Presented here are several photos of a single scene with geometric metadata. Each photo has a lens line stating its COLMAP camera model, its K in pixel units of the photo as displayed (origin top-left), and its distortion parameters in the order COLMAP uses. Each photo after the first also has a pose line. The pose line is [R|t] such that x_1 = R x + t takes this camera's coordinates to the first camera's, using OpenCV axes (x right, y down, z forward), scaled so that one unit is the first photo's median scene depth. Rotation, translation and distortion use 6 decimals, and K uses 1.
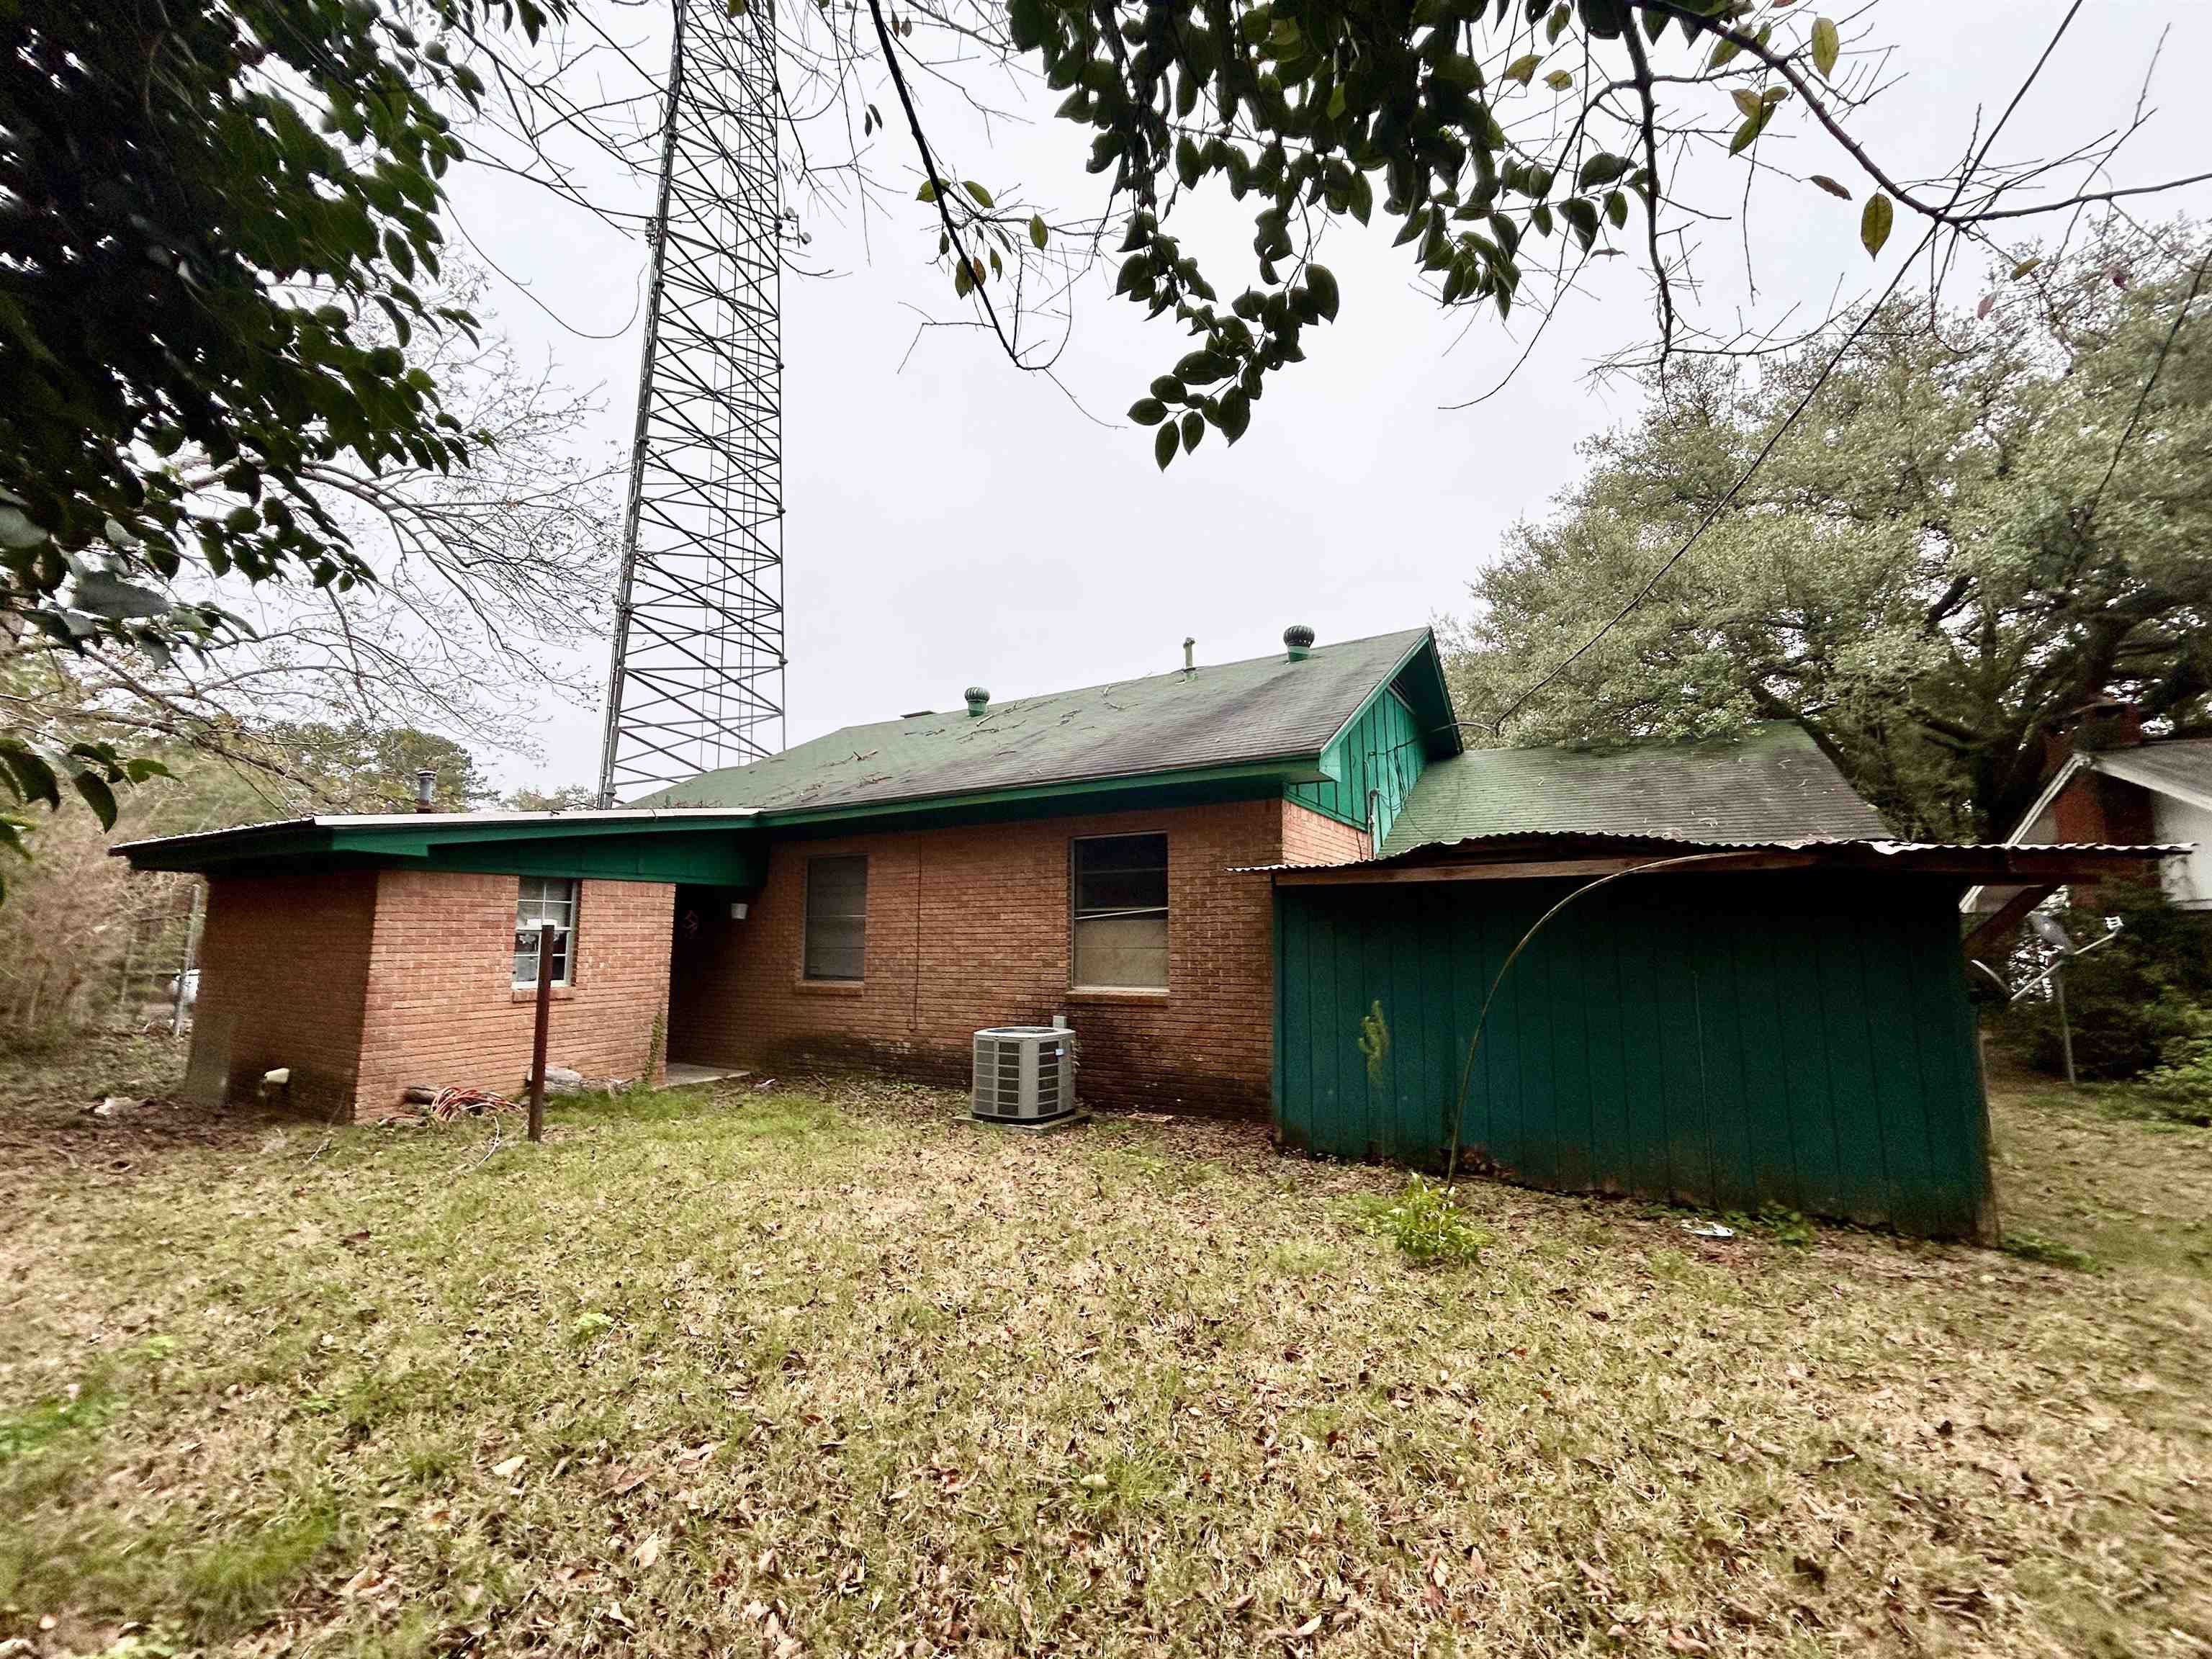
lens RADIAL K [[890.1, 0, 1114.1], [0, 890.1, 829.6], [0, 0, 1]] dist [-0.003550, 0.001554]
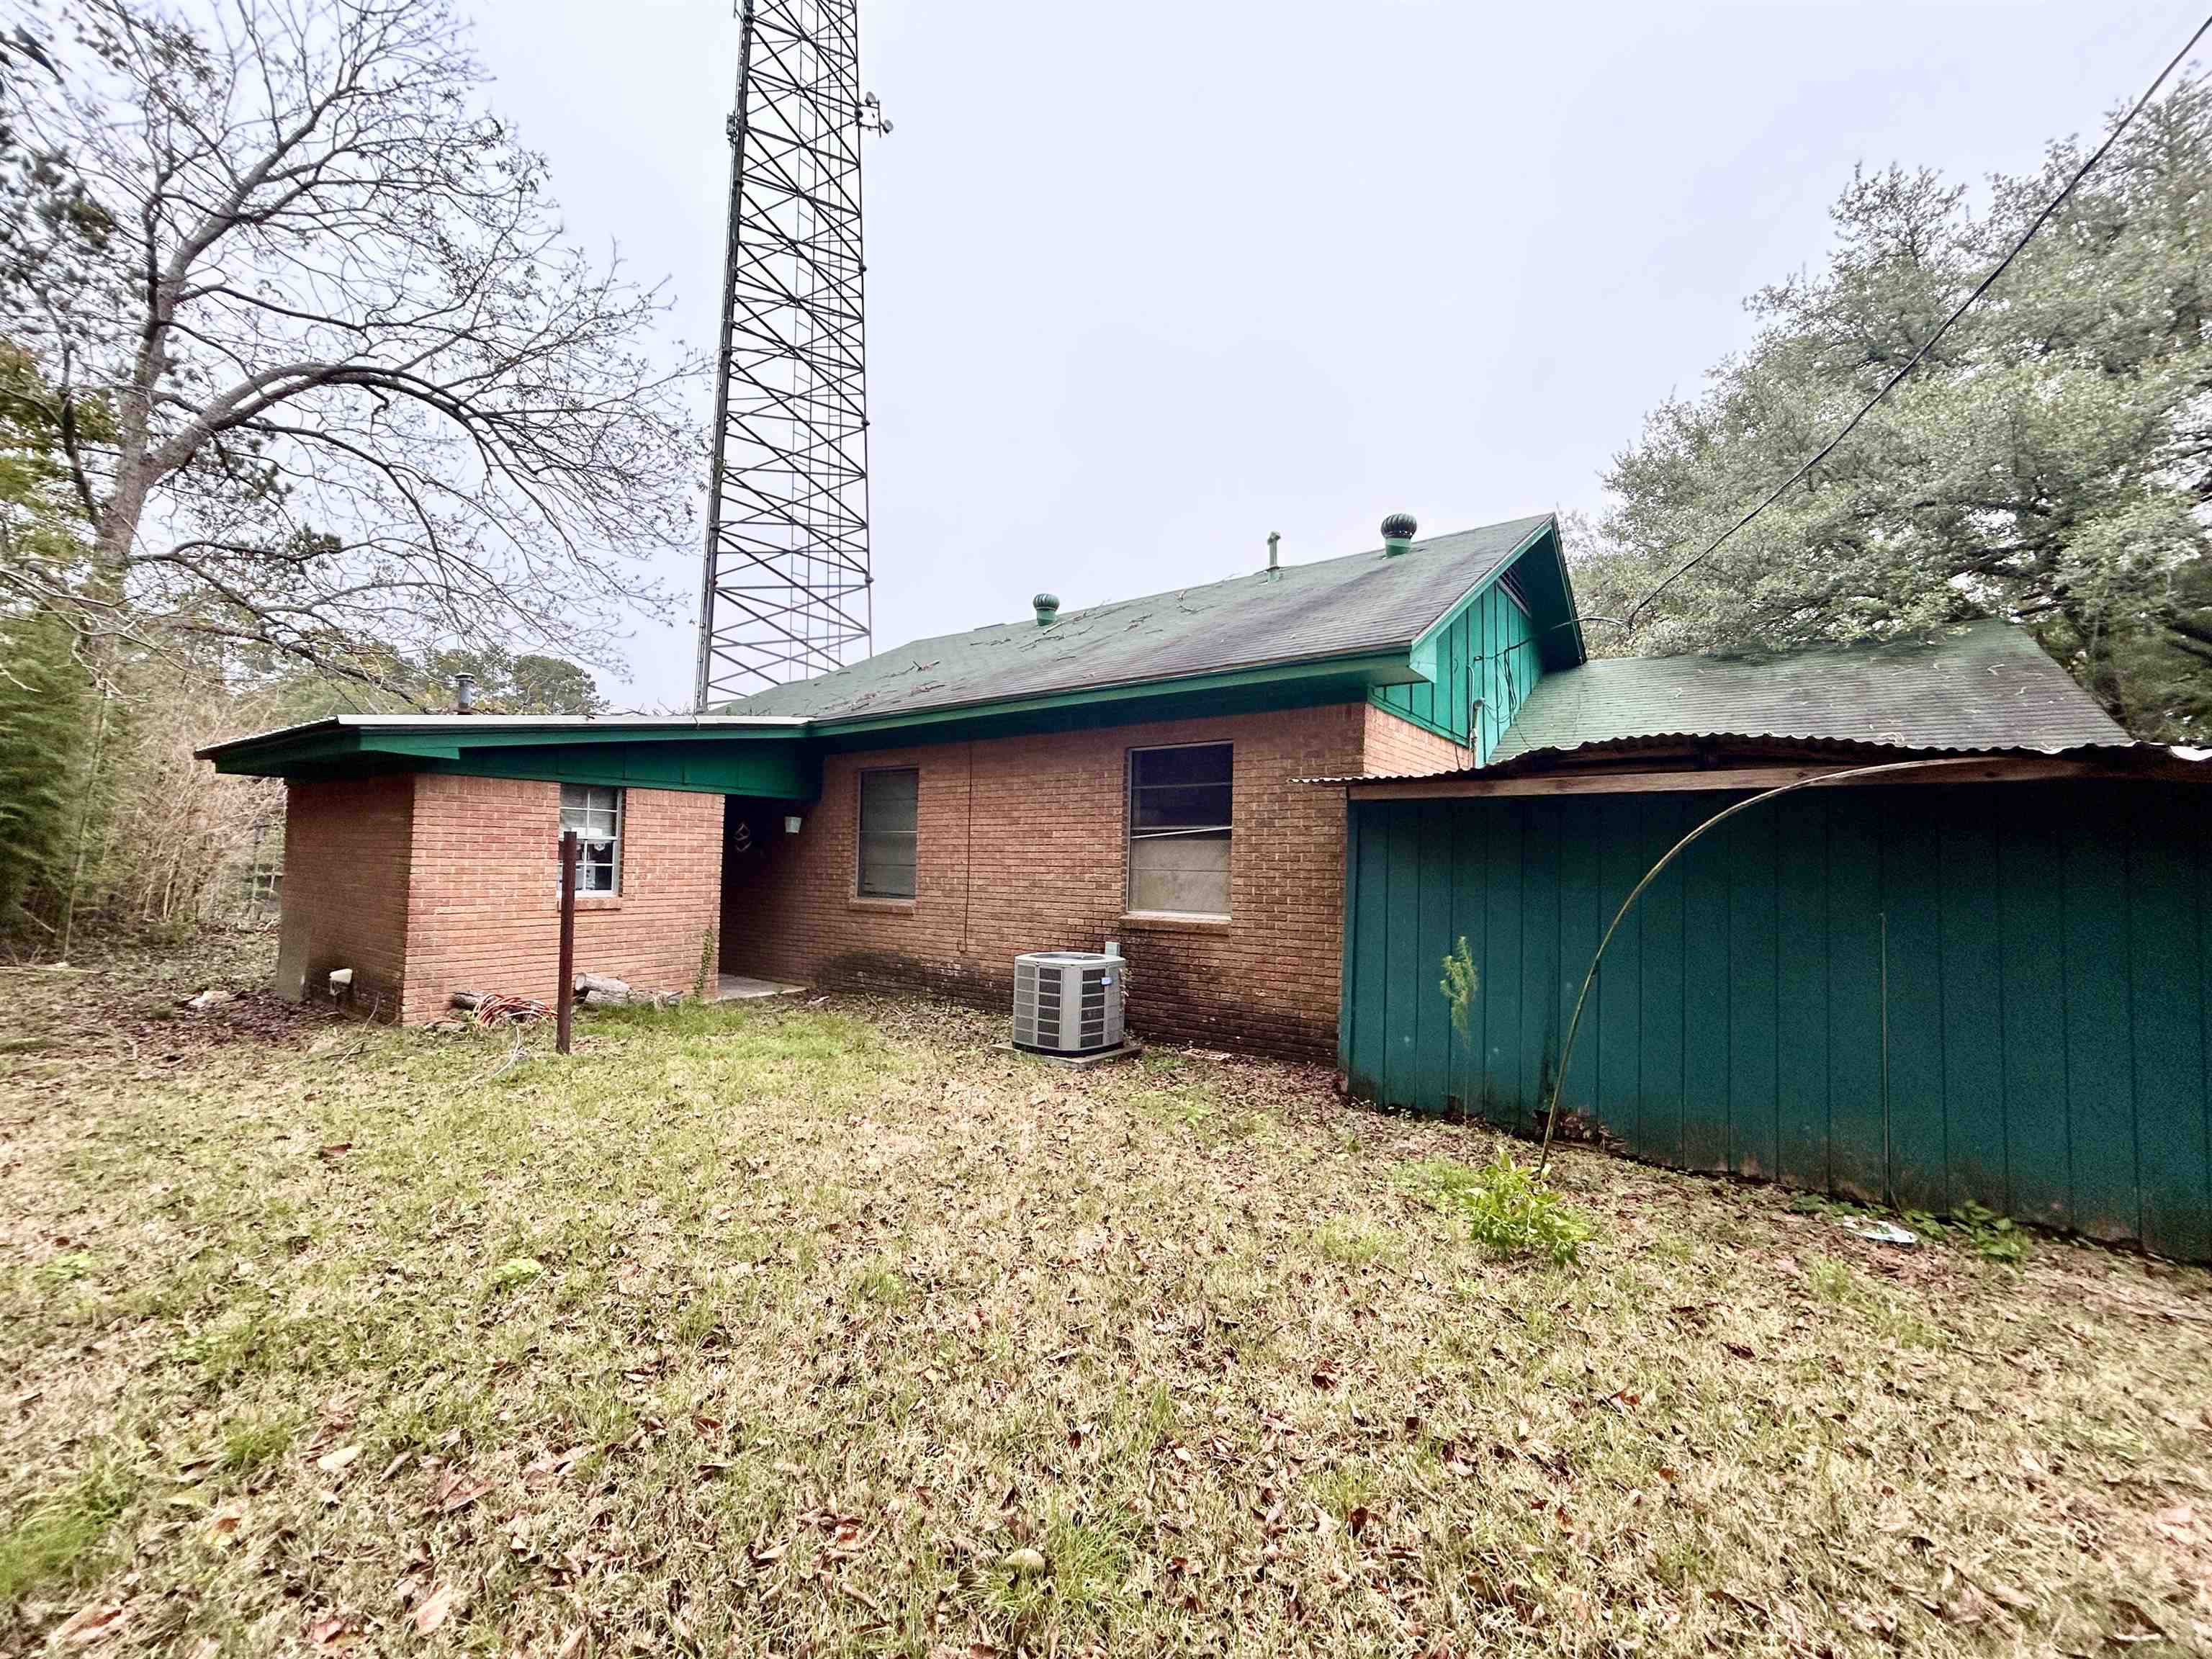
lens RADIAL K [[890.1, 0, 1112.1], [0, 890.1, 831.8], [0, 0, 1]] dist [-0.003550, 0.001554]
pose [[0.994017, 0.018081, -0.107719, 0.042100], [-0.008961, 0.996378, 0.084555, 0.020805], [0.108858, -0.083084, 0.990579, 0.111992]]
